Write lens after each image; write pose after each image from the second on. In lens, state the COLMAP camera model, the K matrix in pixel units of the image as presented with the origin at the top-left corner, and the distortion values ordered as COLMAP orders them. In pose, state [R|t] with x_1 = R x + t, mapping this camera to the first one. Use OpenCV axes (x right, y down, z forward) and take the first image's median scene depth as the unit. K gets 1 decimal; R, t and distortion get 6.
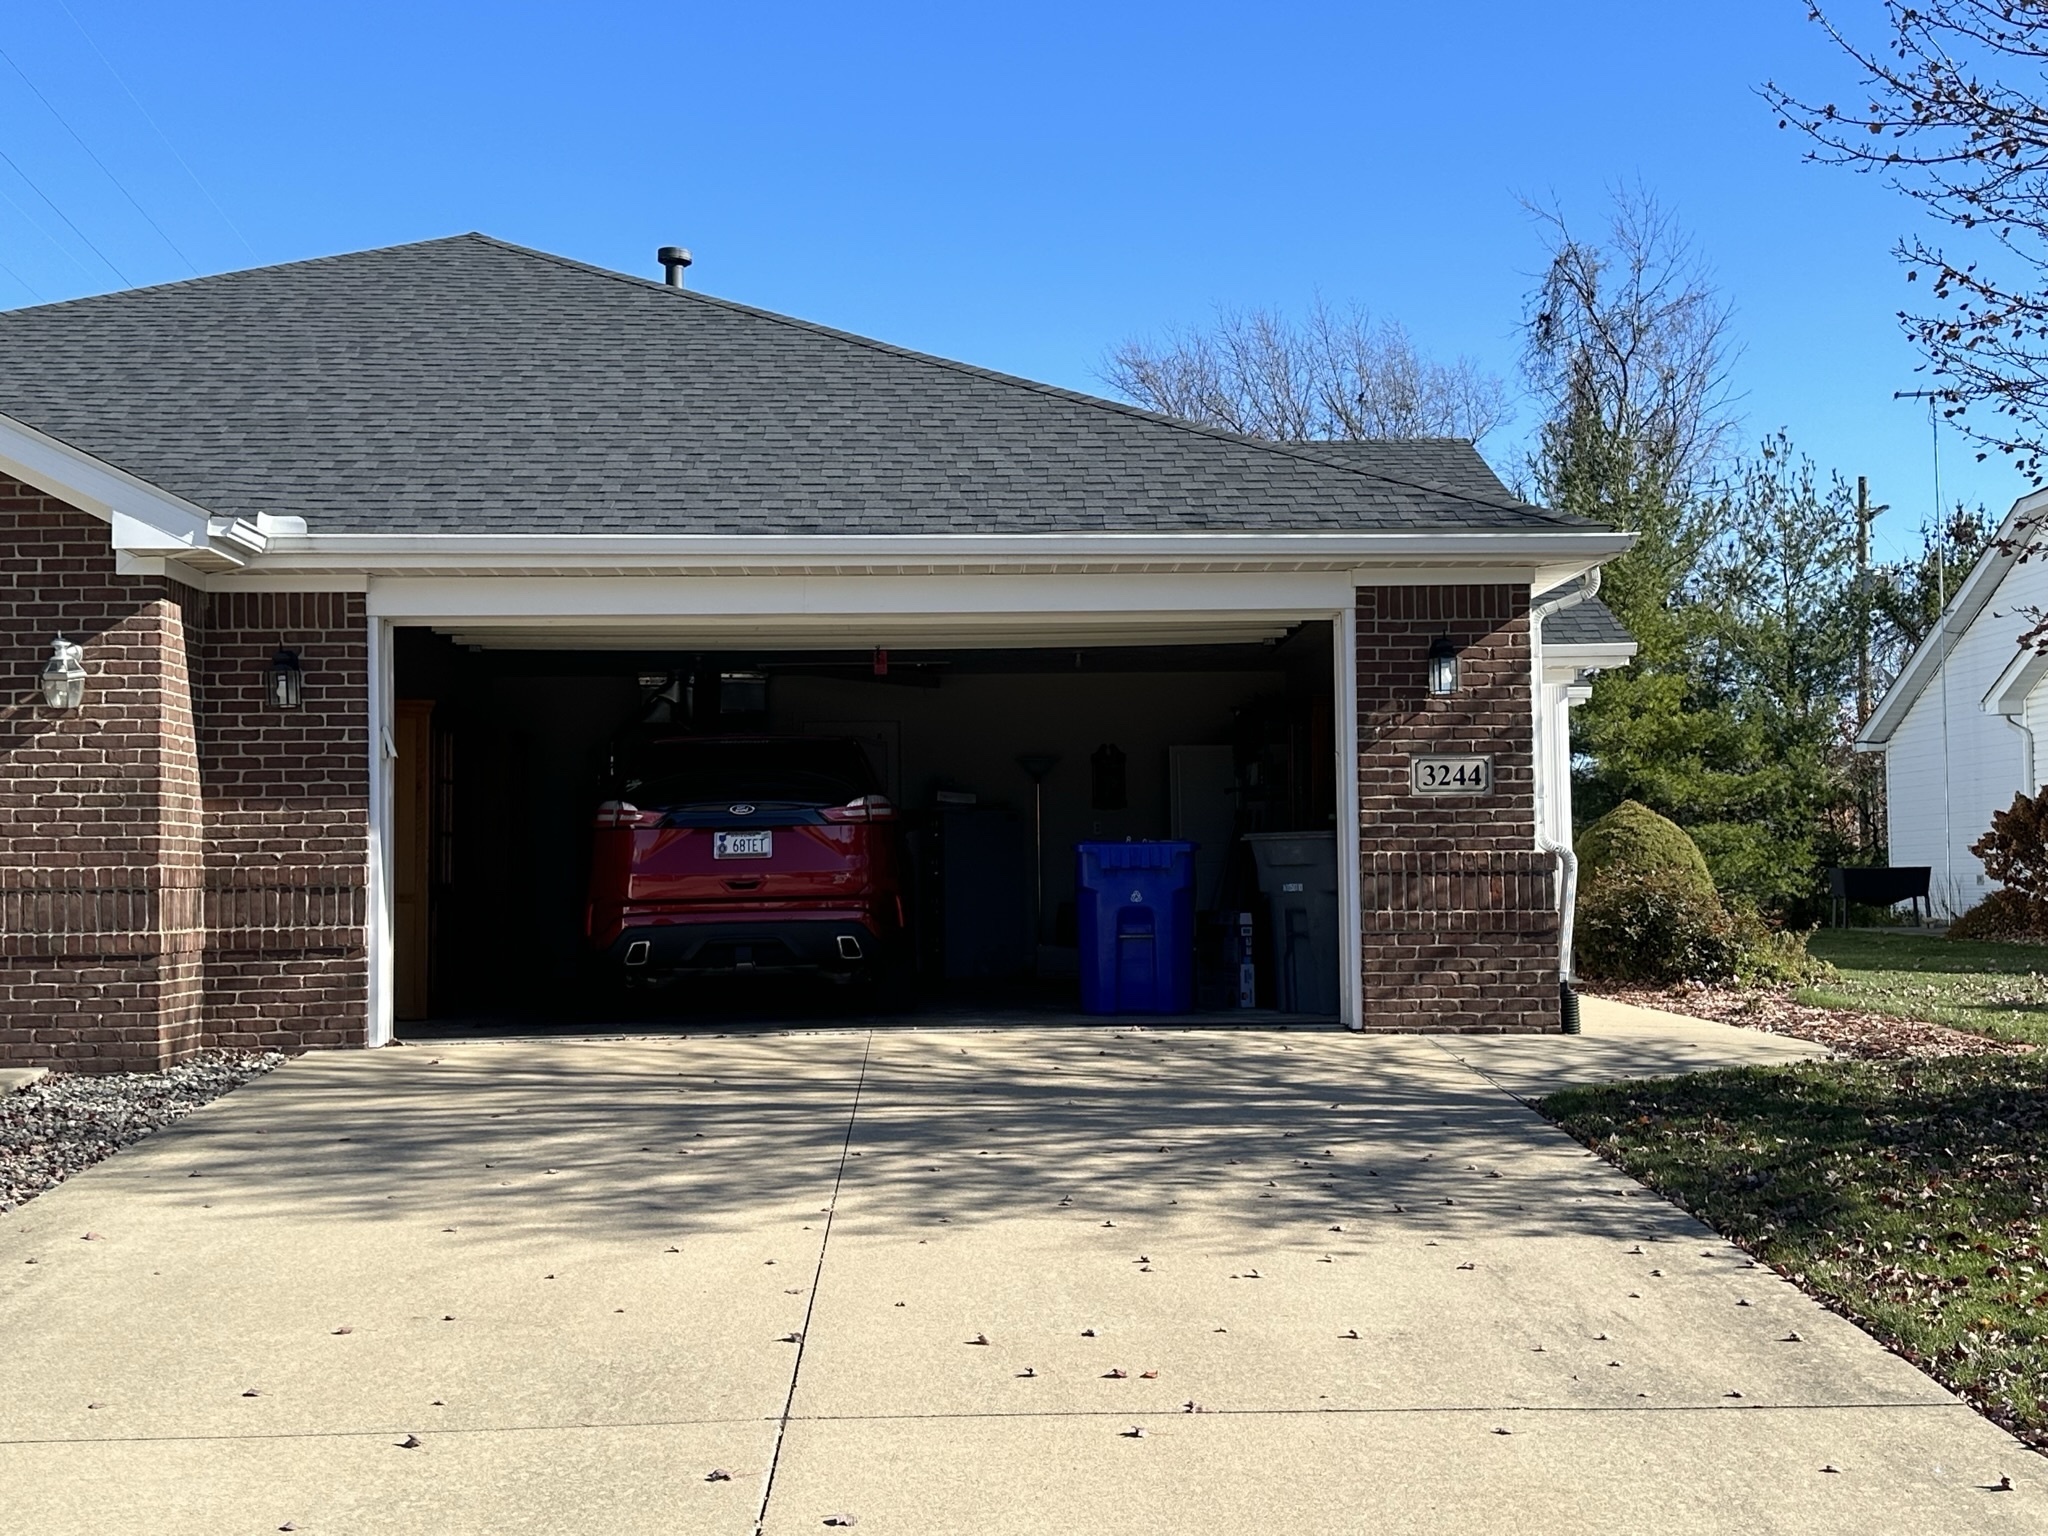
lens RADIAL K [[2326.8, 0, 1024.0], [0, 2326.8, 768.0], [0, 0, 1]] dist [0.188288, -0.417657]
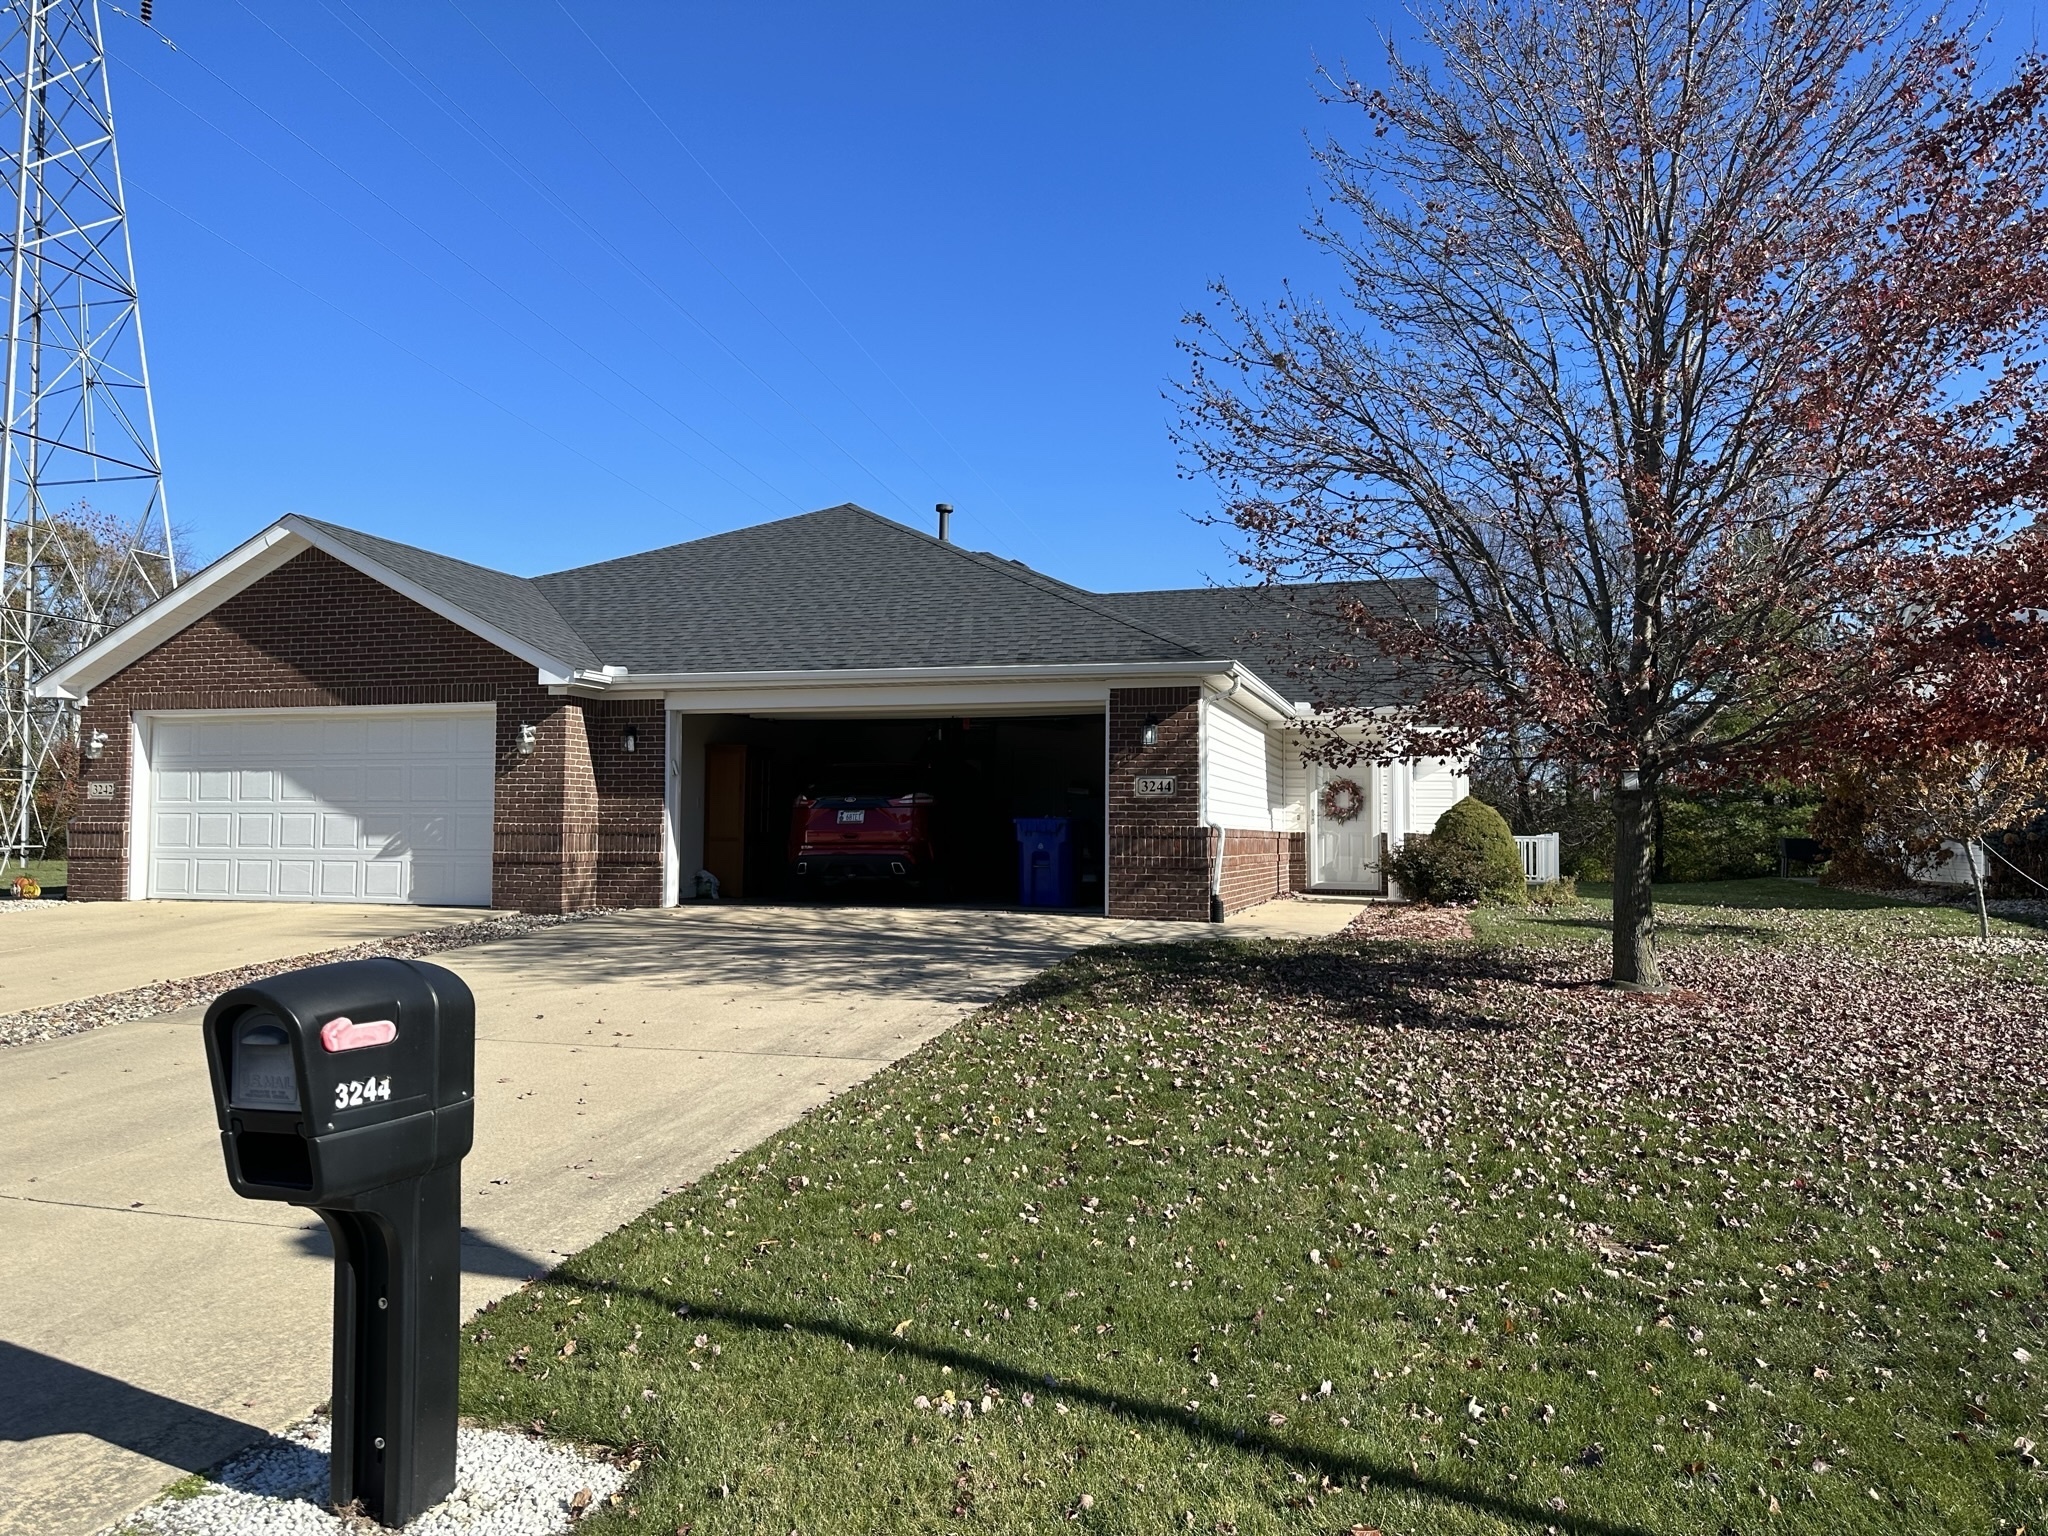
lens RADIAL K [[1457.5, 0, 1024.0], [0, 1457.5, 768.0], [0, 0, 1]] dist [0.133077, -0.195453]
pose [[0.943164, 0.002932, -0.332315, 0.480332], [-0.001410, 0.999987, 0.004821, -0.017599], [0.332325, -0.004079, 0.943156, -0.169119]]
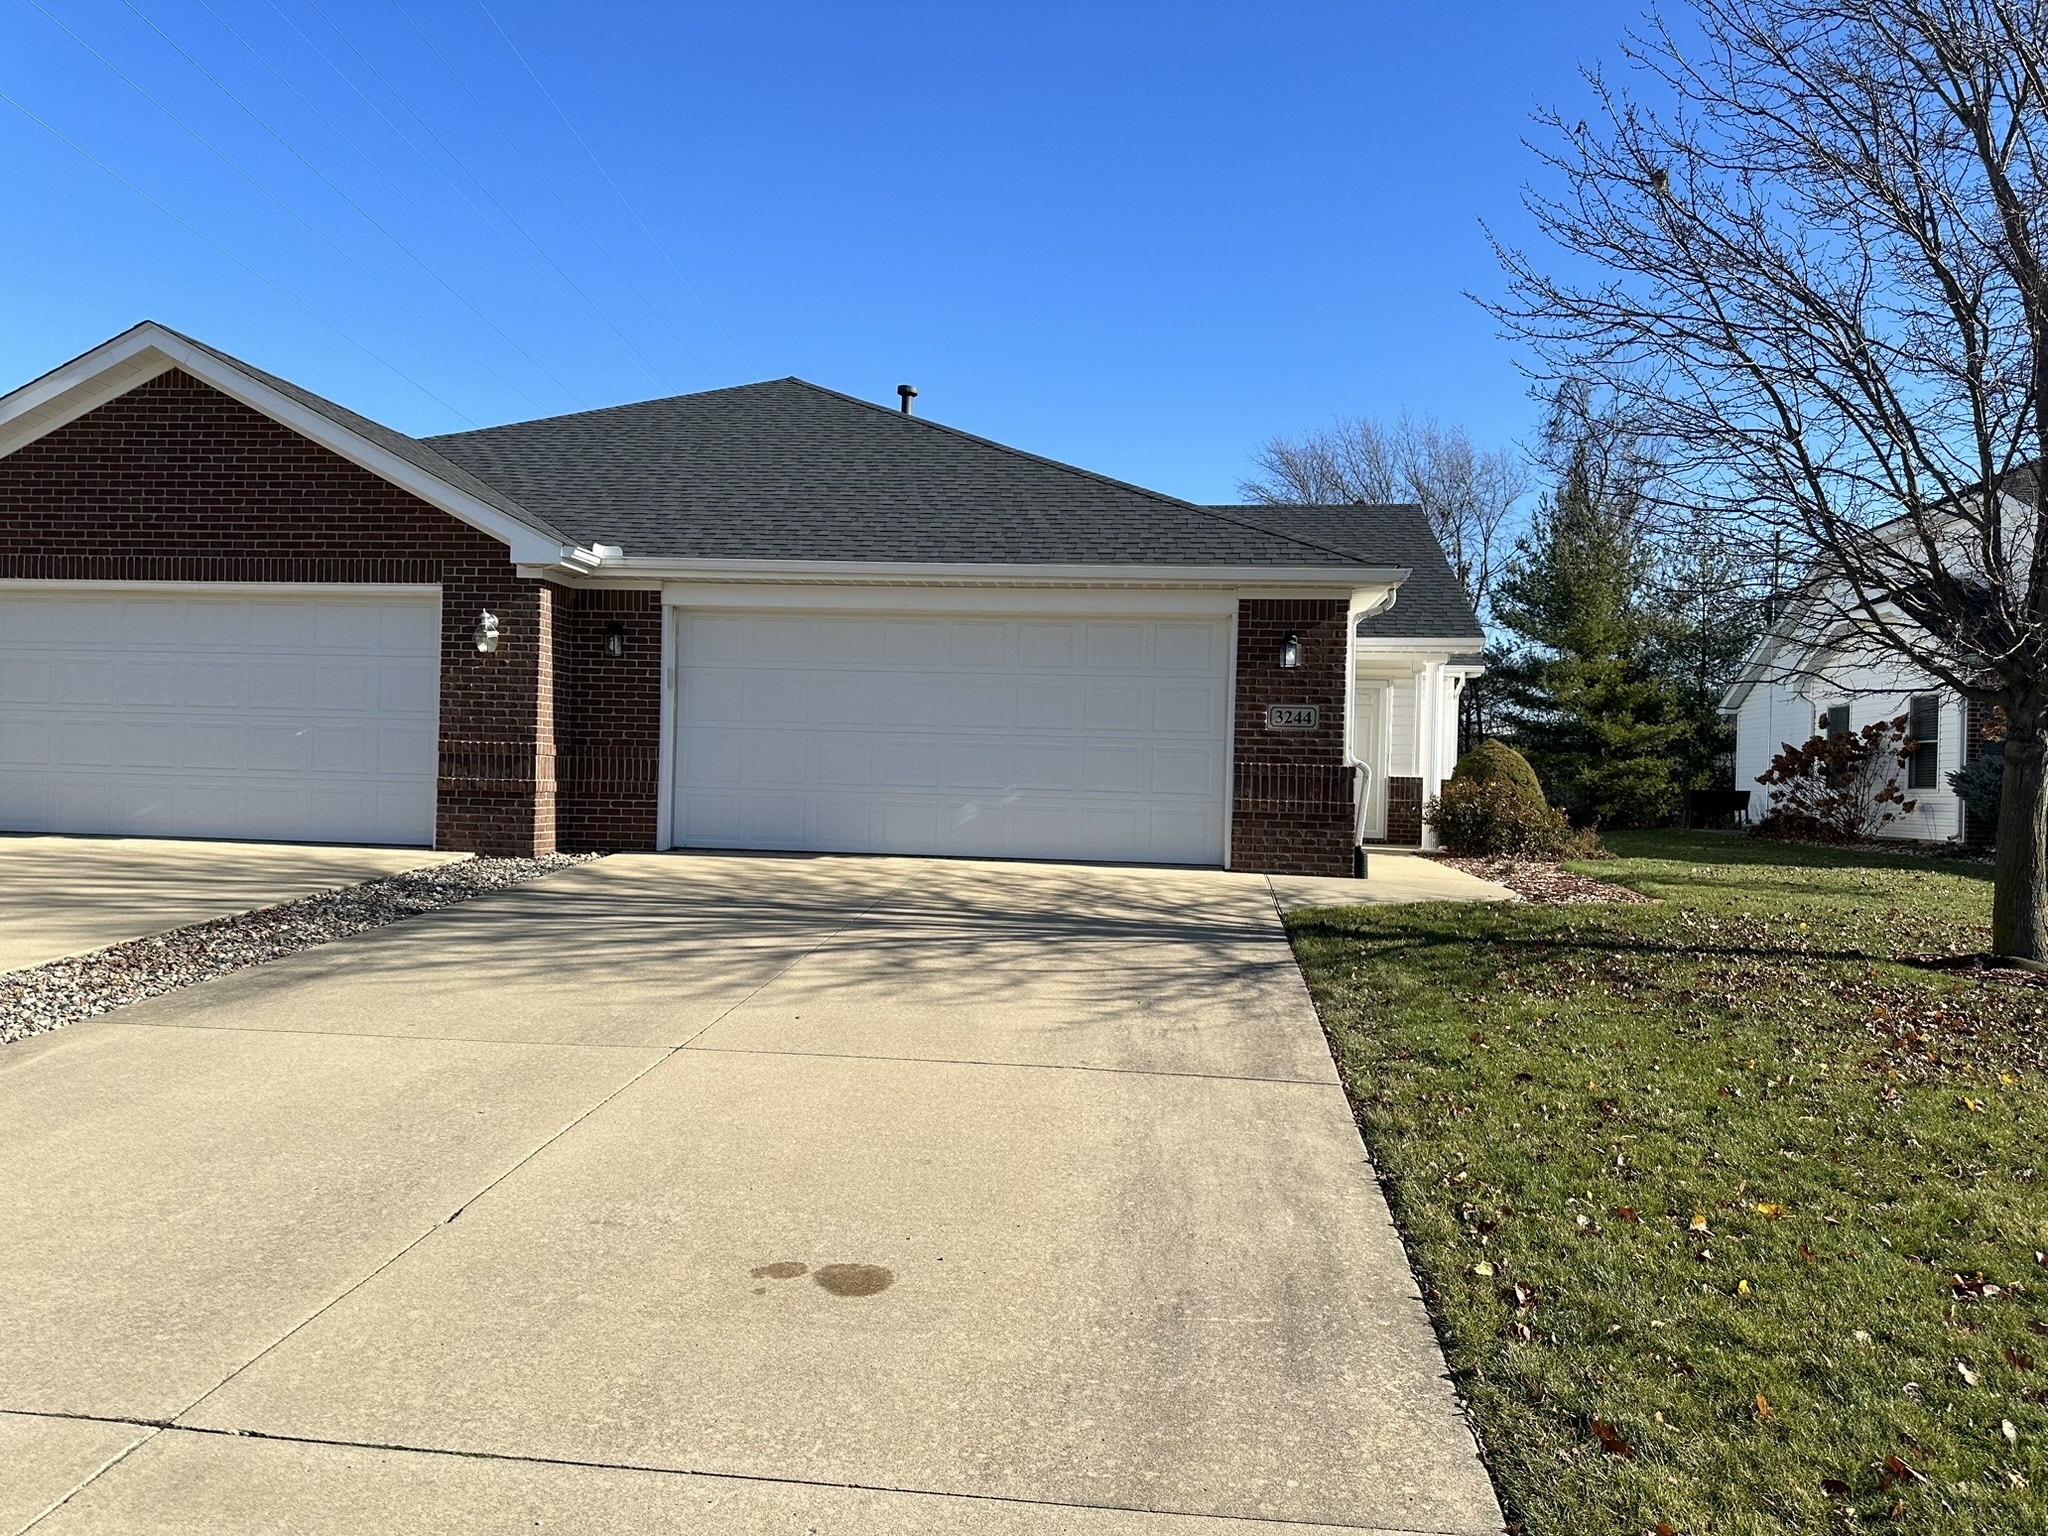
lens RADIAL K [[1457.5, 0, 1024.0], [0, 1457.5, 768.0], [0, 0, 1]] dist [0.133077, -0.195453]
pose [[0.987820, 0.038832, -0.150679, 0.152891], [-0.032297, 0.998438, 0.045585, -0.001943], [0.152214, -0.040163, 0.987531, -0.037379]]
